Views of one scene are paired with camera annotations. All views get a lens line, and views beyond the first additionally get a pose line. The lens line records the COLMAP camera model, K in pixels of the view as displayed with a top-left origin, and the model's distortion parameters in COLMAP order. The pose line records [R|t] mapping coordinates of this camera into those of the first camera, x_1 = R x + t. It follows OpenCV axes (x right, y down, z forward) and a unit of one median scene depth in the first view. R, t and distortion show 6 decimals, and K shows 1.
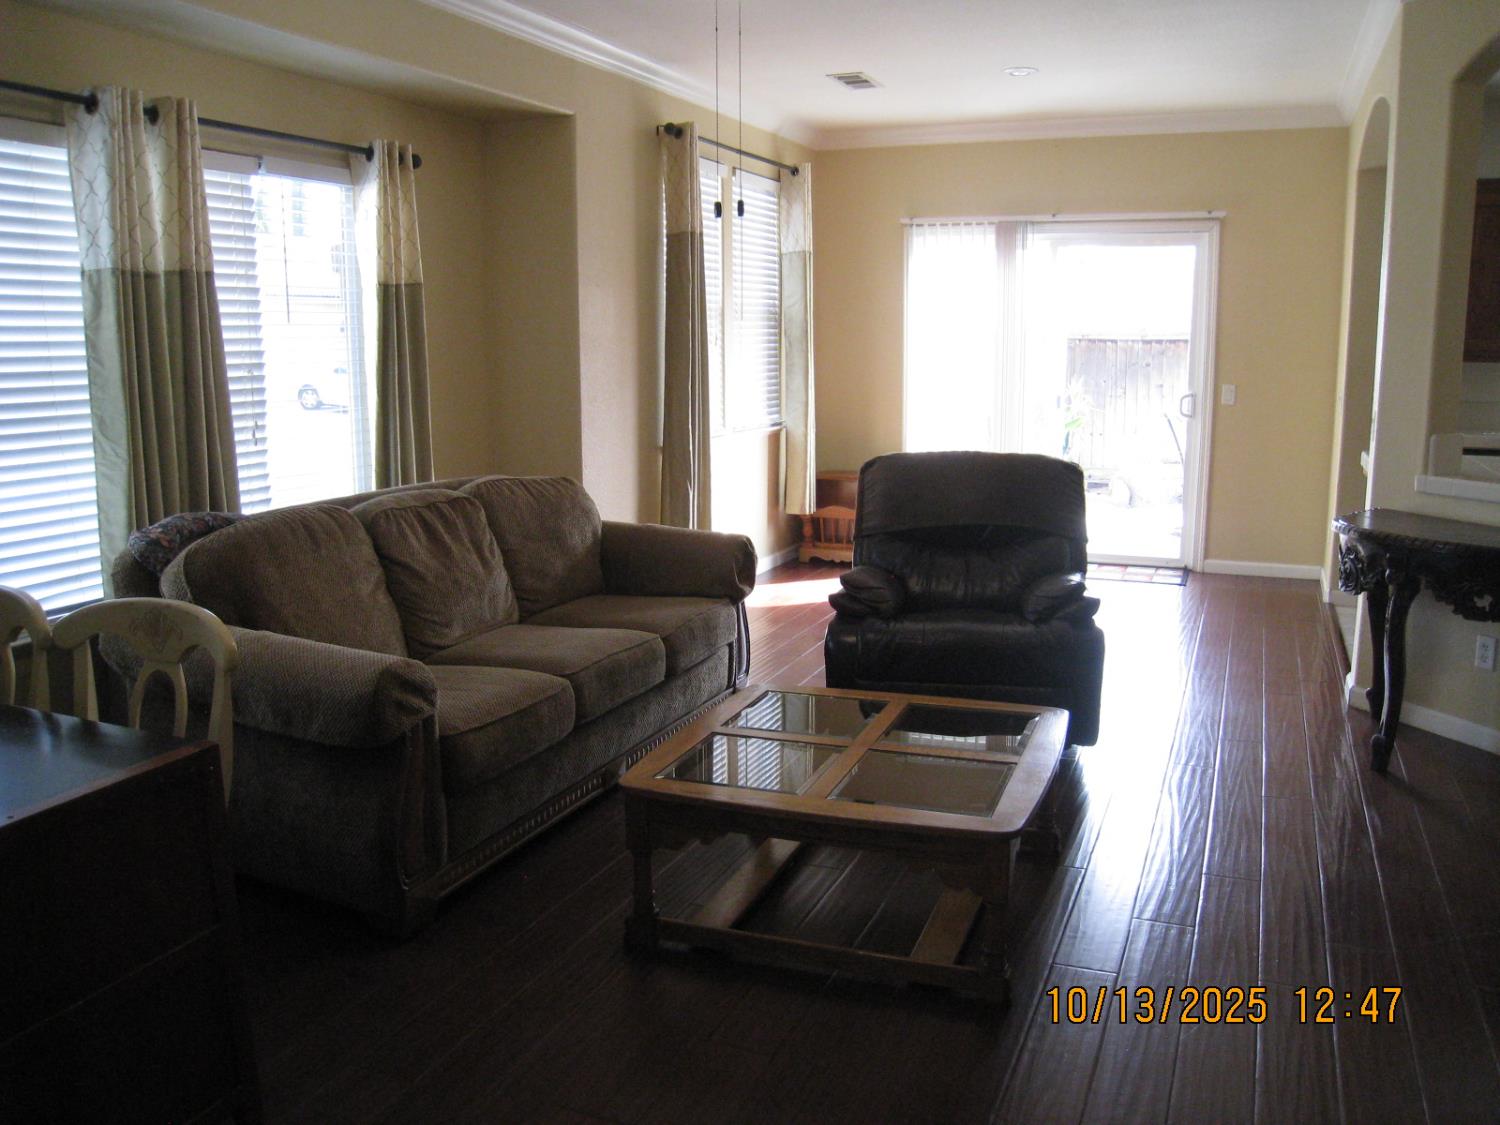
lens RADIAL K [[1237.9, 0, 757.5], [0, 1237.9, 563.7], [0, 0, 1]] dist [-0.167703, 0.110458]
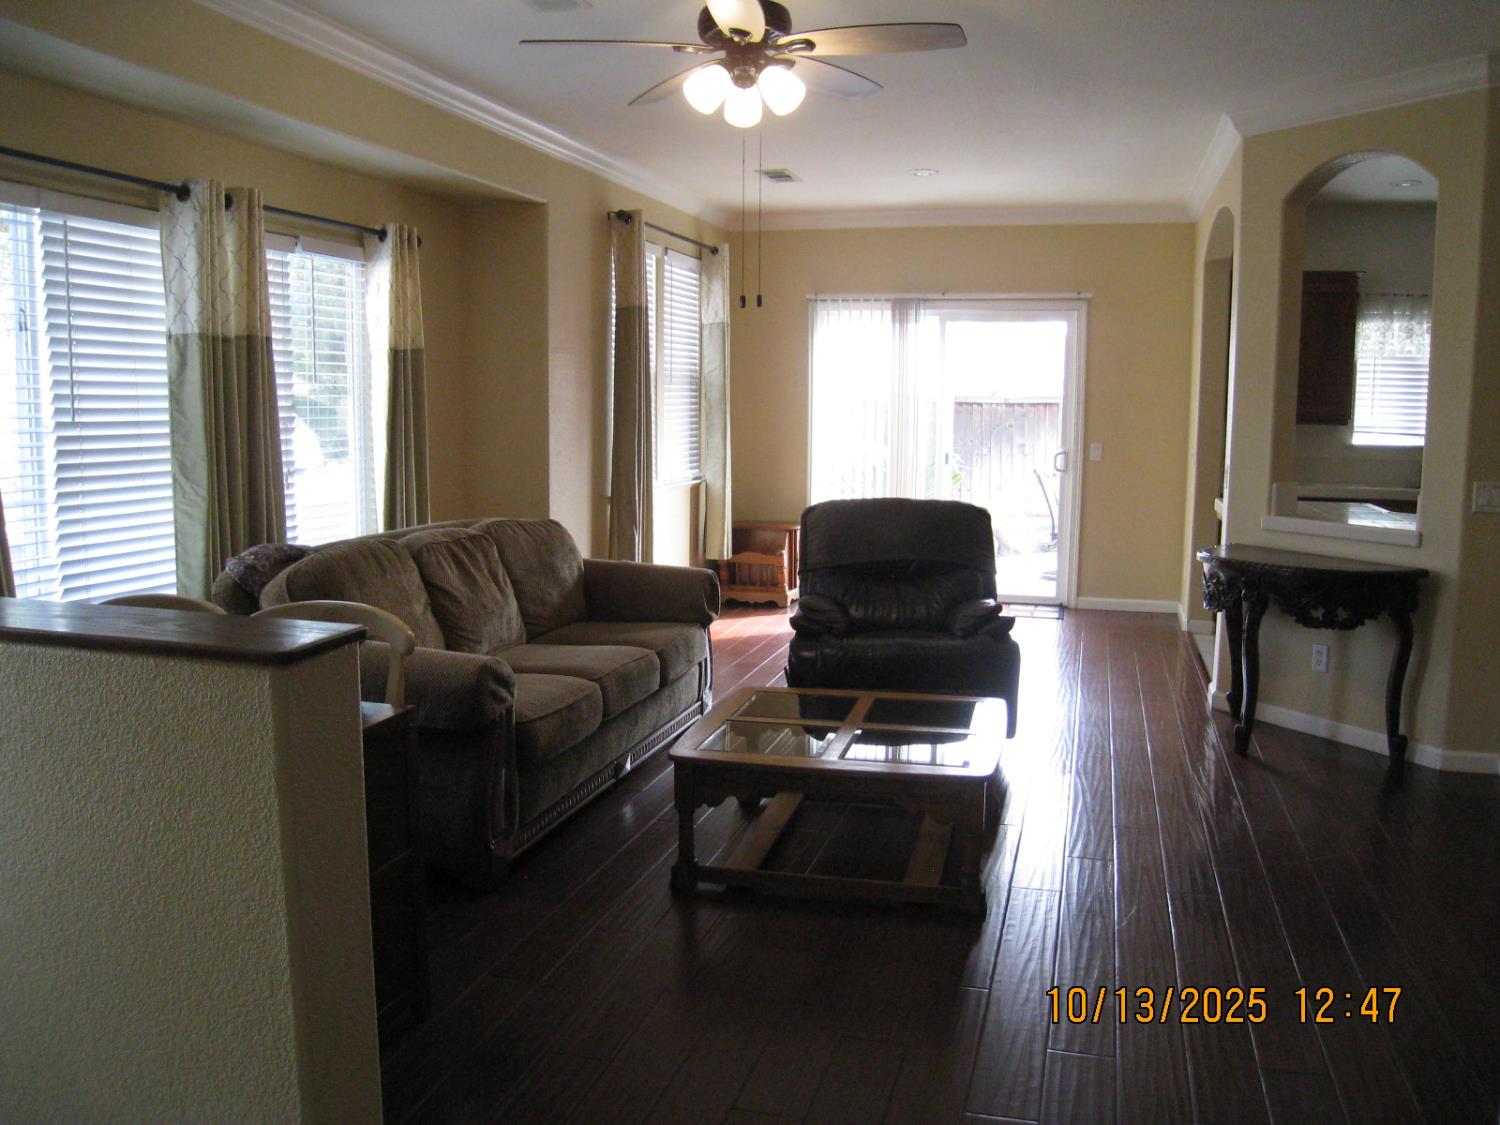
lens RADIAL K [[1237.9, 0, 755.9], [0, 1237.9, 563.8], [0, 0, 1]] dist [-0.167703, 0.110458]
pose [[0.992777, -0.004006, 0.119911, -0.109457], [0.009821, 0.998802, -0.047940, 0.028483], [-0.119576, 0.048771, 0.991626, -0.164161]]
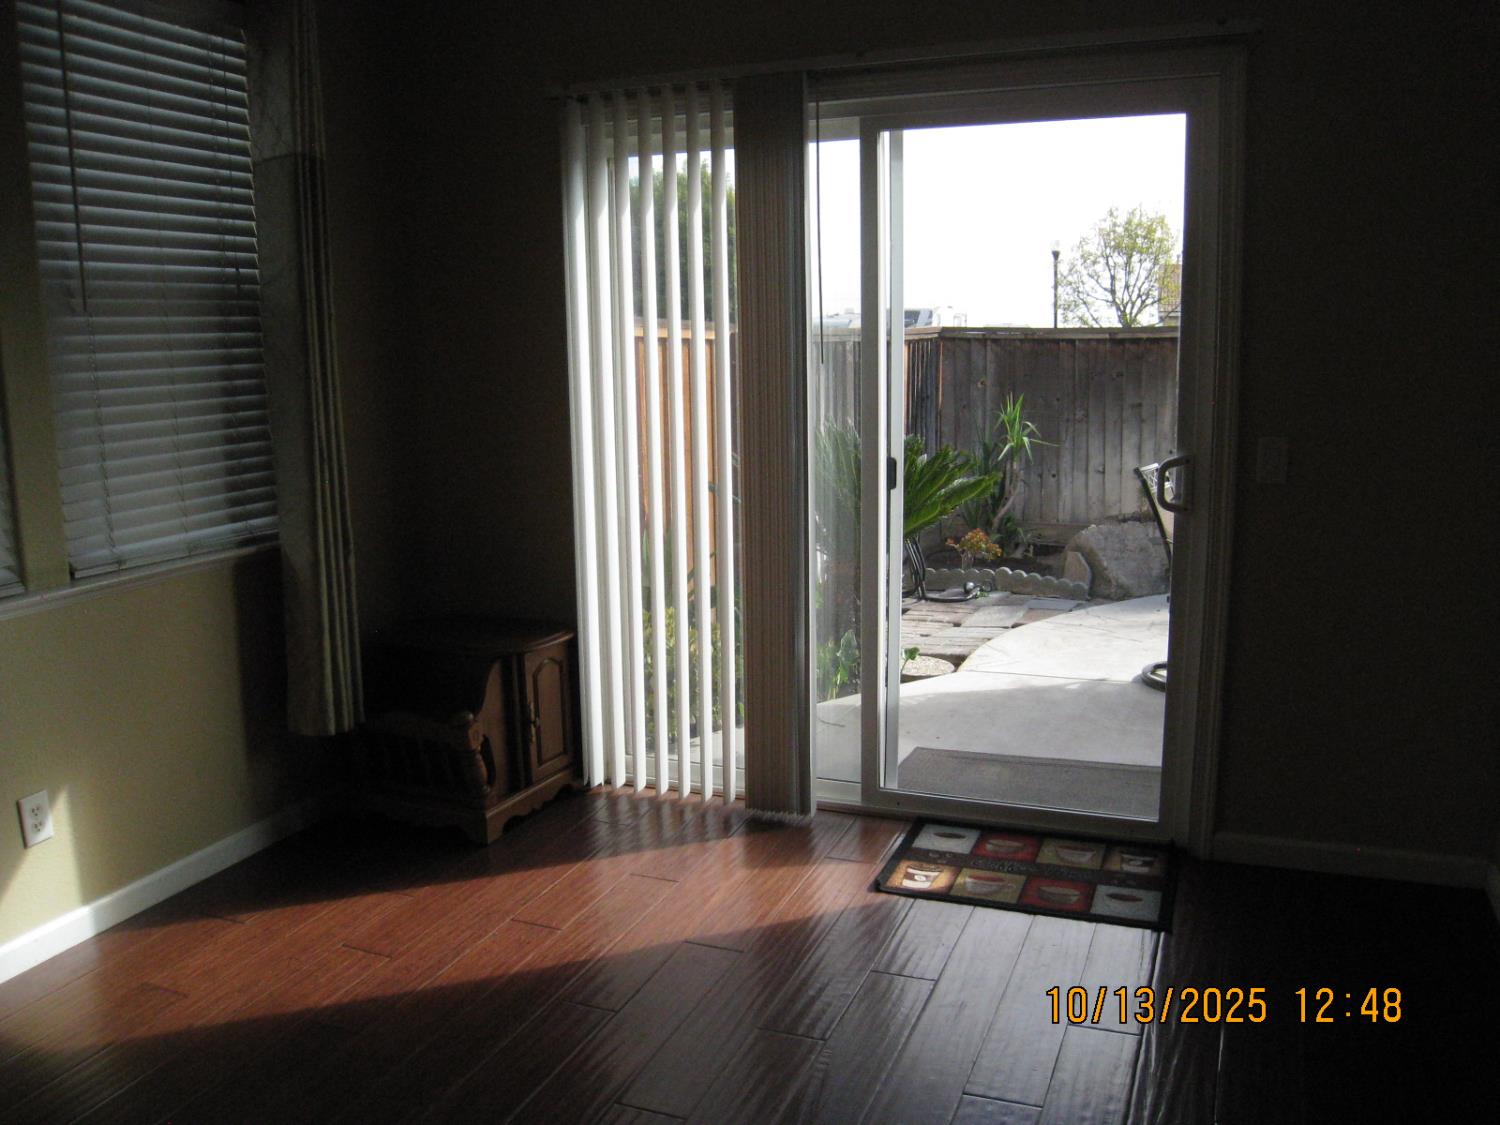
lens RADIAL K [[1237.9, 0, 752.0], [0, 1237.9, 562.7], [0, 0, 1]] dist [-0.167703, 0.110458]
pose [[0.999912, -0.013274, 0.000360, 0.331818], [0.013276, 0.999893, -0.006106, -0.166281], [-0.000279, 0.006110, 0.999981, 0.925377]]
